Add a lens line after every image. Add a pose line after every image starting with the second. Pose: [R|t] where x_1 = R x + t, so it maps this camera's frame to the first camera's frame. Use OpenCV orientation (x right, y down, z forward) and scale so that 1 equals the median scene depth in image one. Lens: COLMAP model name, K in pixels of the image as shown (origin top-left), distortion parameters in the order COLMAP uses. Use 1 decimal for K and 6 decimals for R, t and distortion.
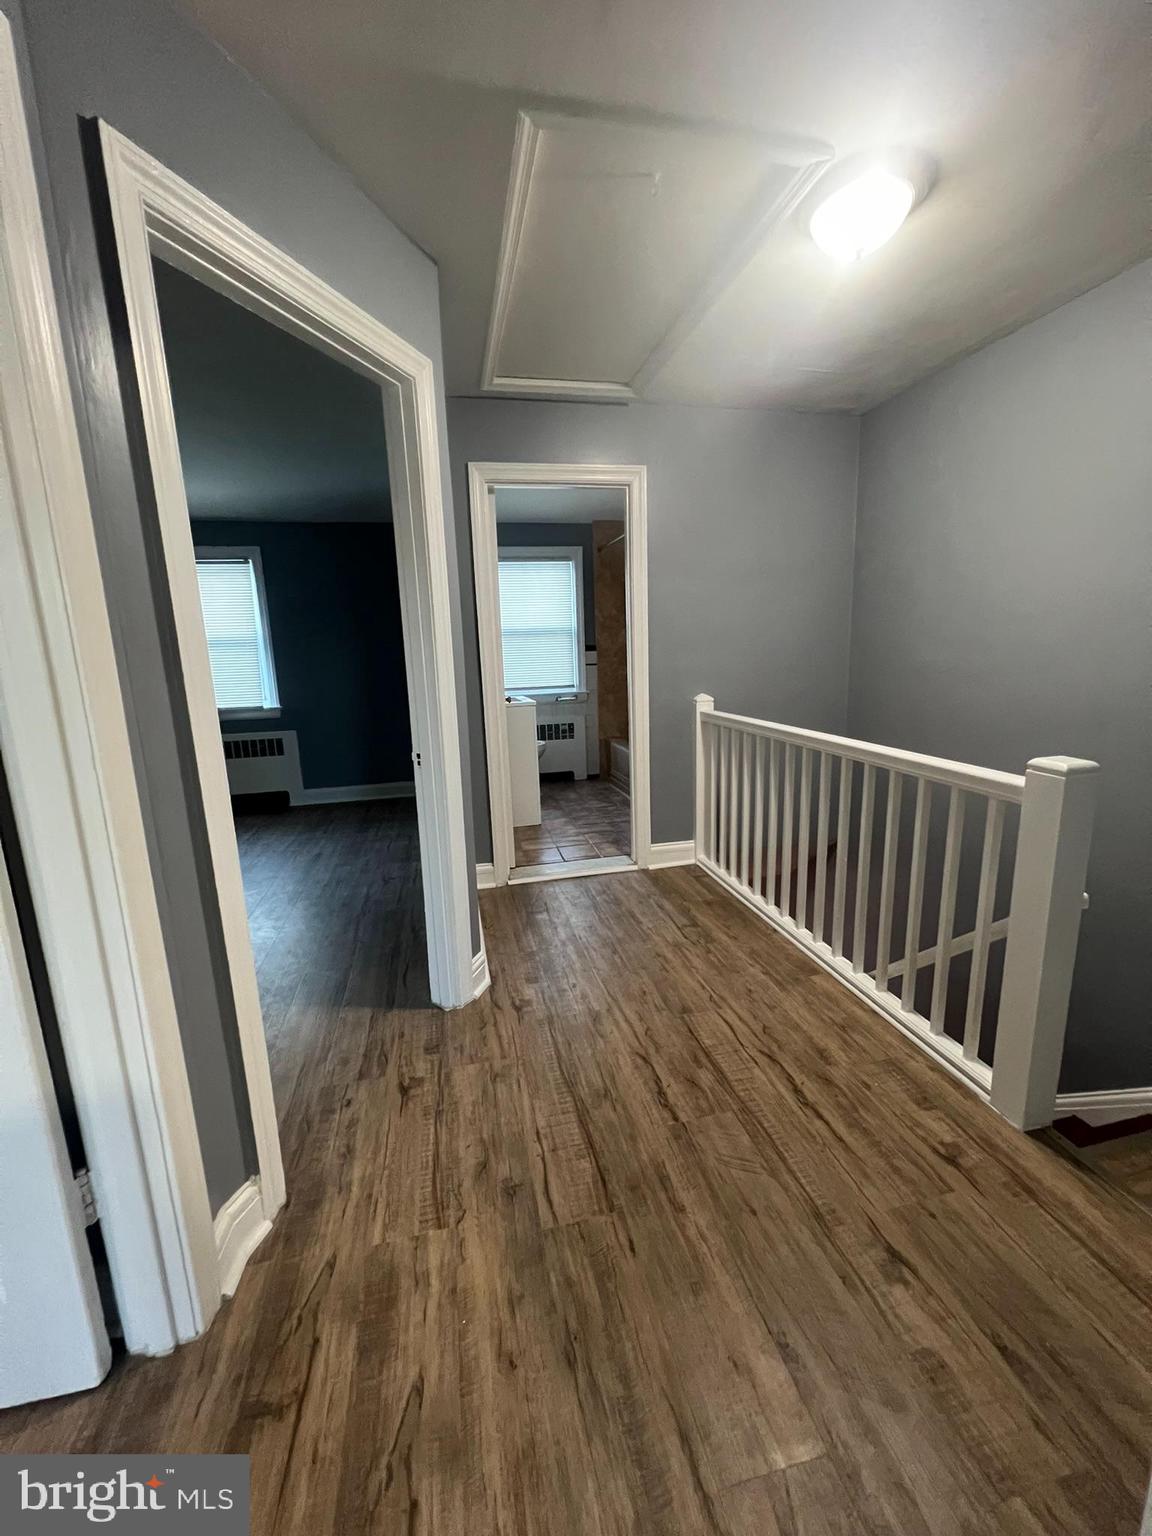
lens RADIAL K [[618.3, 0, 576.0], [0, 618.3, 768.0], [0, 0, 1]] dist [-0.000463, -0.000111]
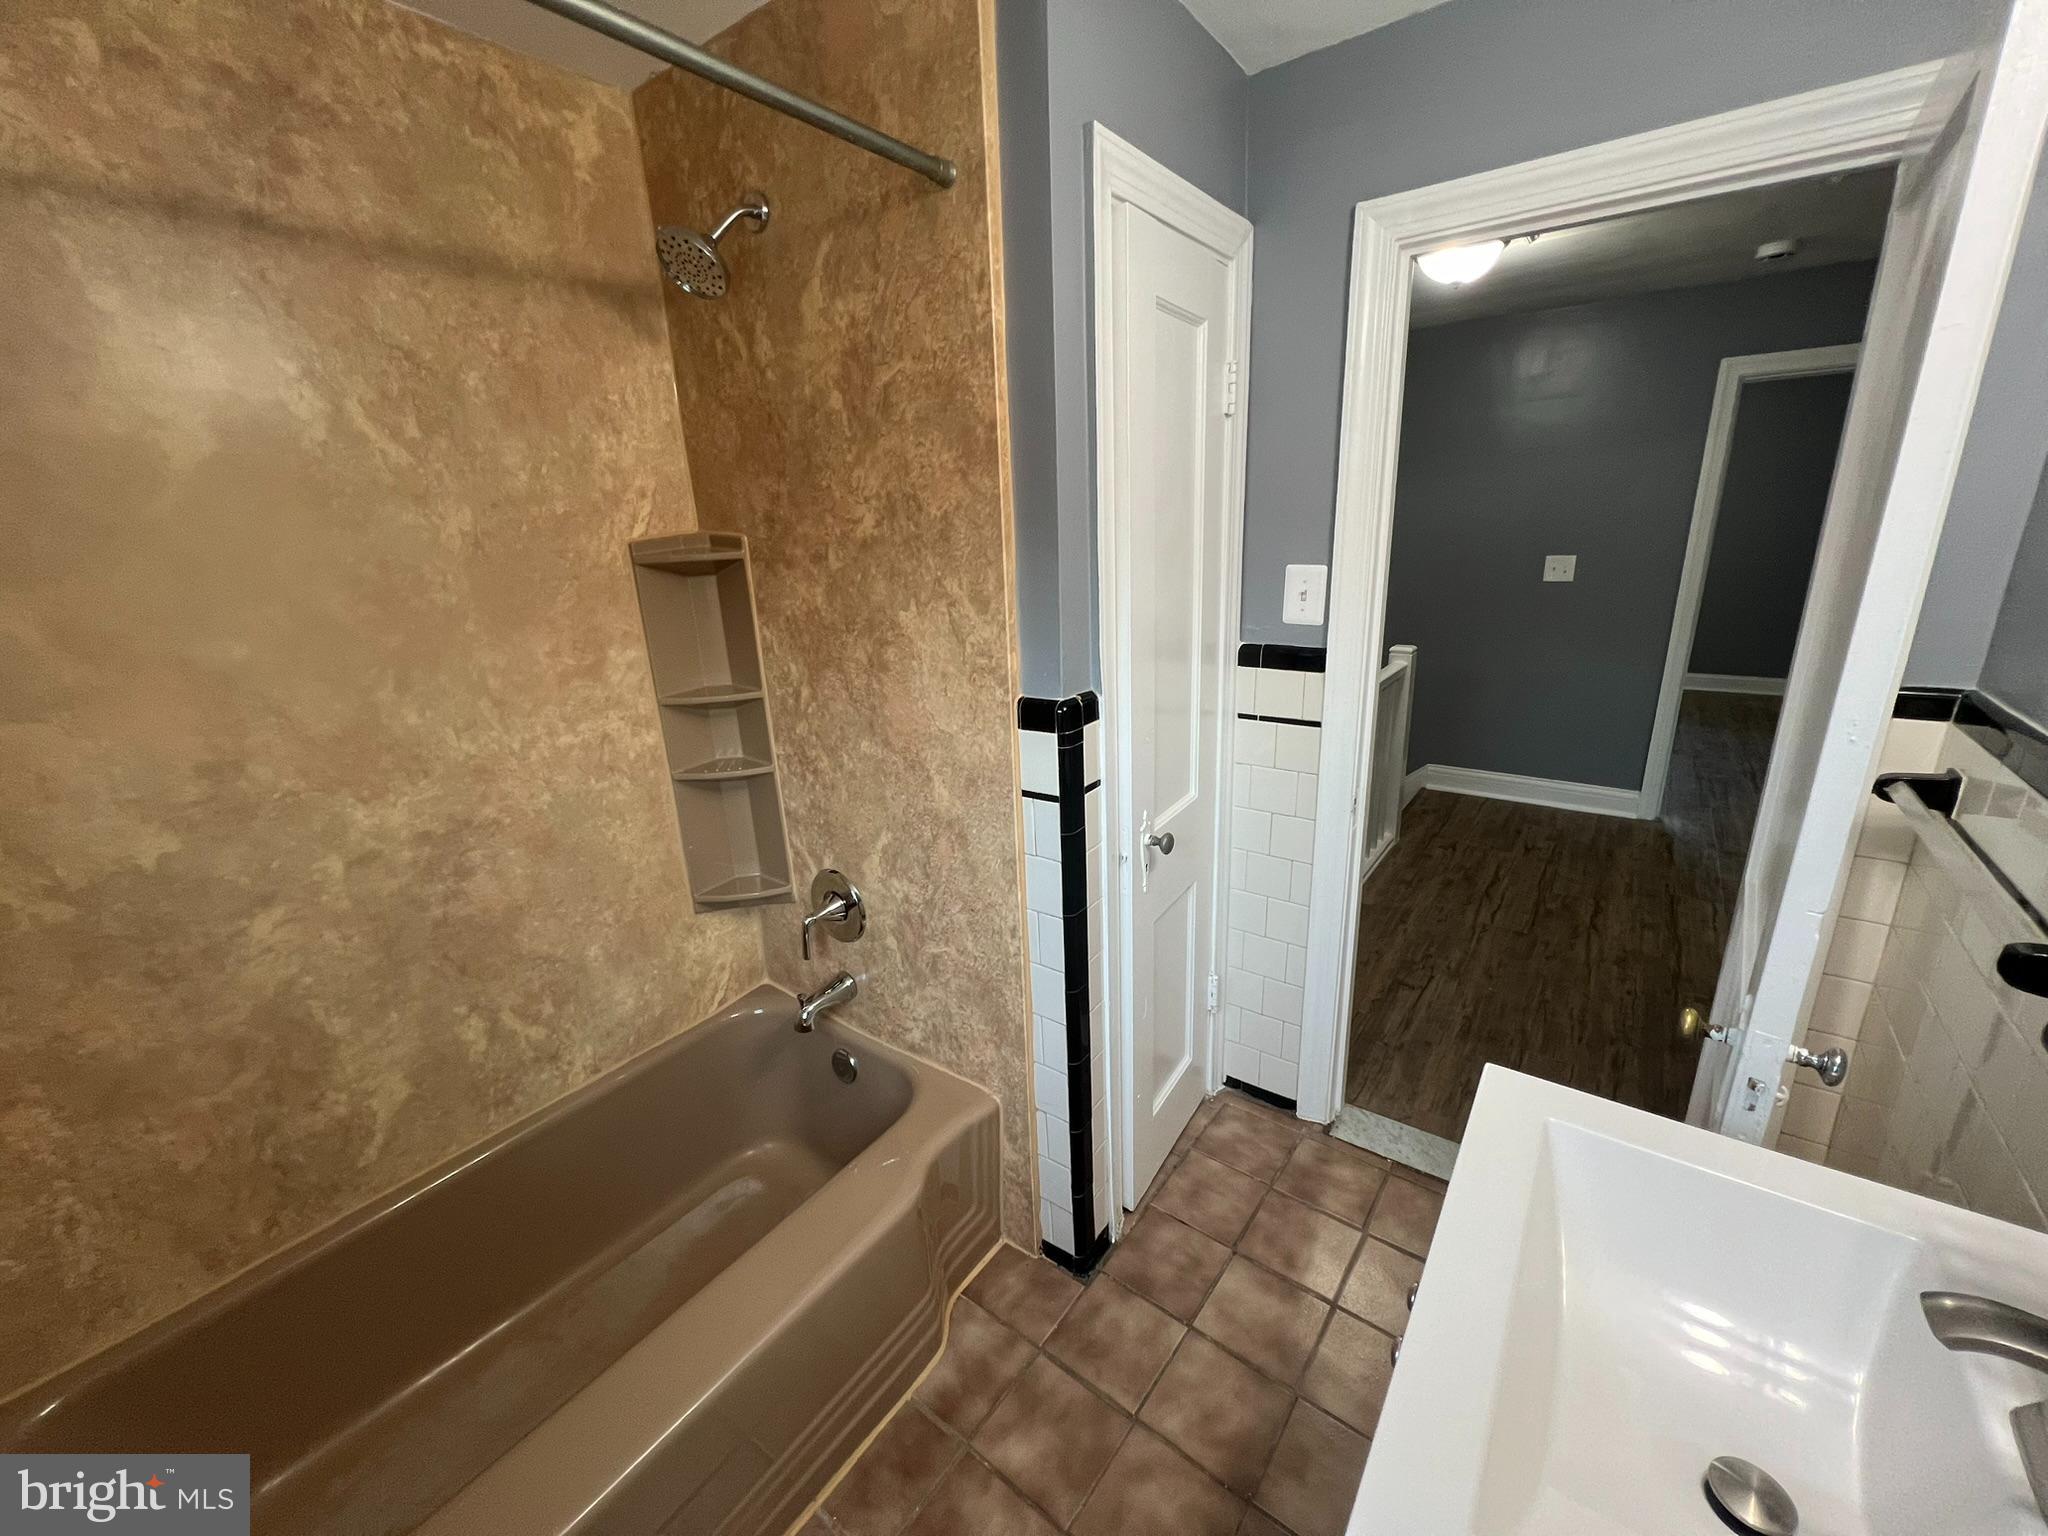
lens RADIAL K [[824.4, 0, 1024.0], [0, 824.4, 768.0], [0, 0, 1]] dist [-0.000463, -0.000111]
pose [[-0.653742, -0.156192, 0.740422, -0.105685], [0.210043, 0.902563, 0.375849, -0.226829], [-0.726982, 0.401229, -0.557236, 0.883111]]
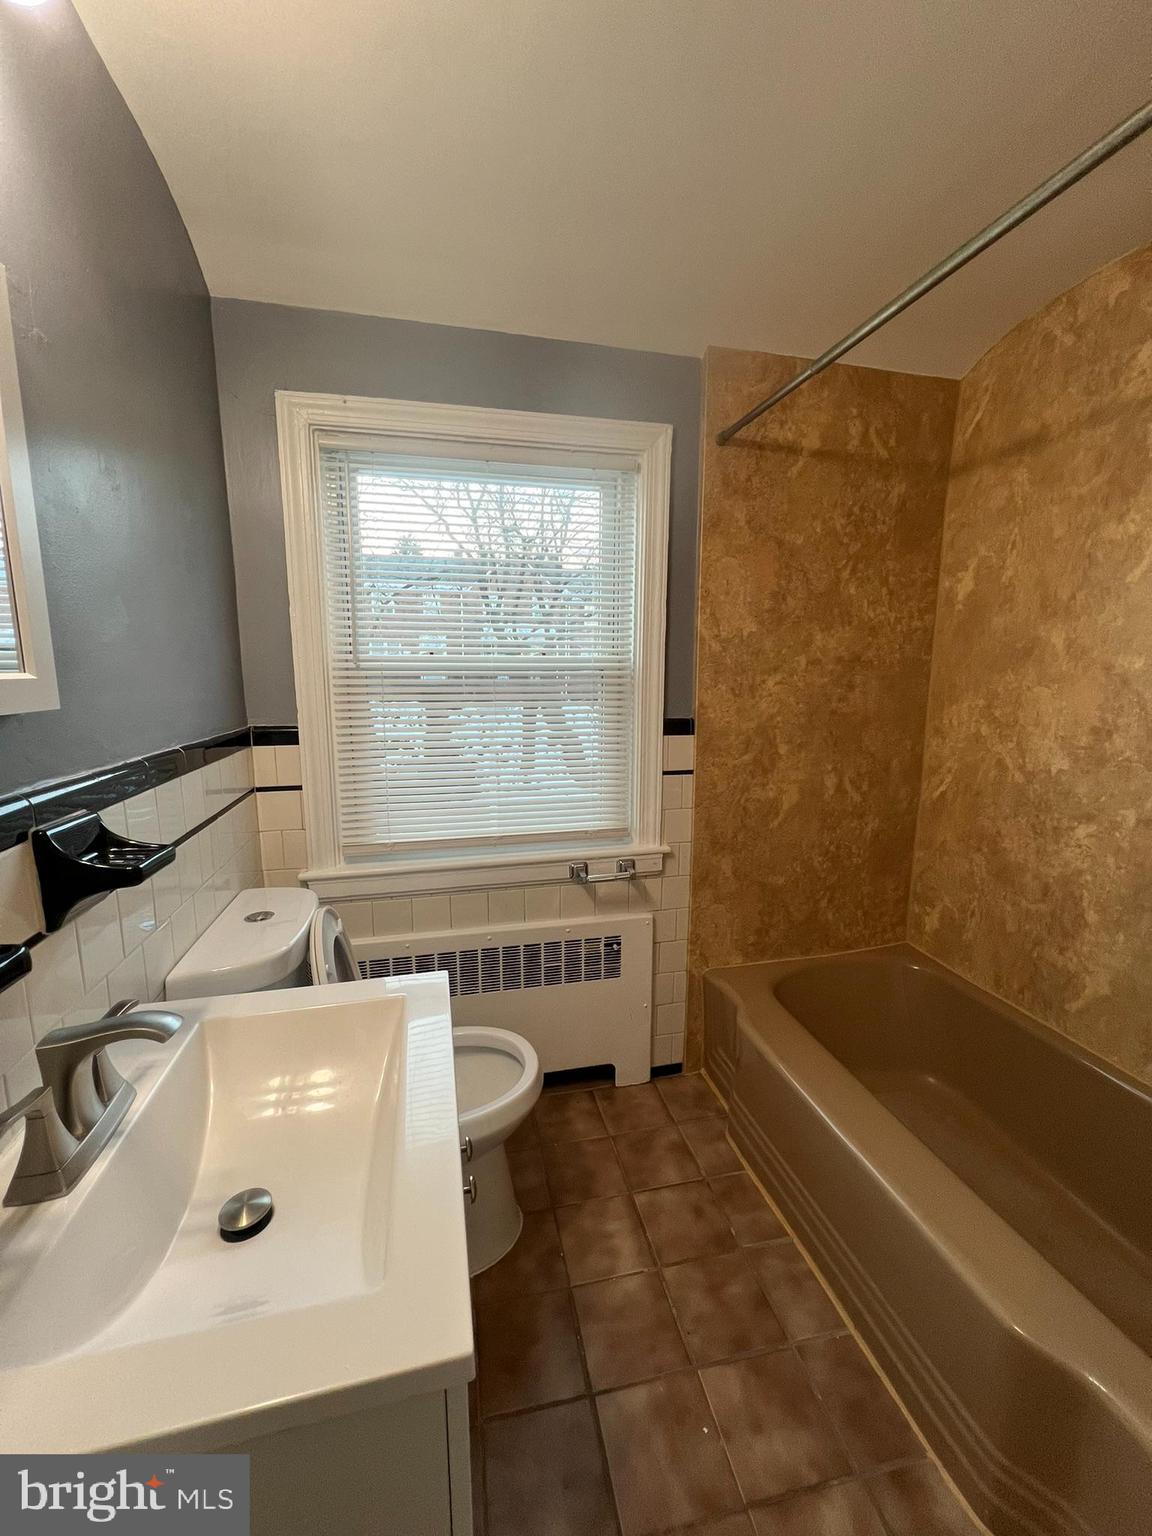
lens RADIAL K [[618.3, 0, 576.0], [0, 618.3, 768.0], [0, 0, 1]] dist [-0.000463, -0.000111]
pose [[0.999163, 0.034854, 0.021410, -0.040698], [-0.034204, 0.998964, -0.030032, -0.158713], [-0.022435, 0.029275, 0.999320, 0.654971]]
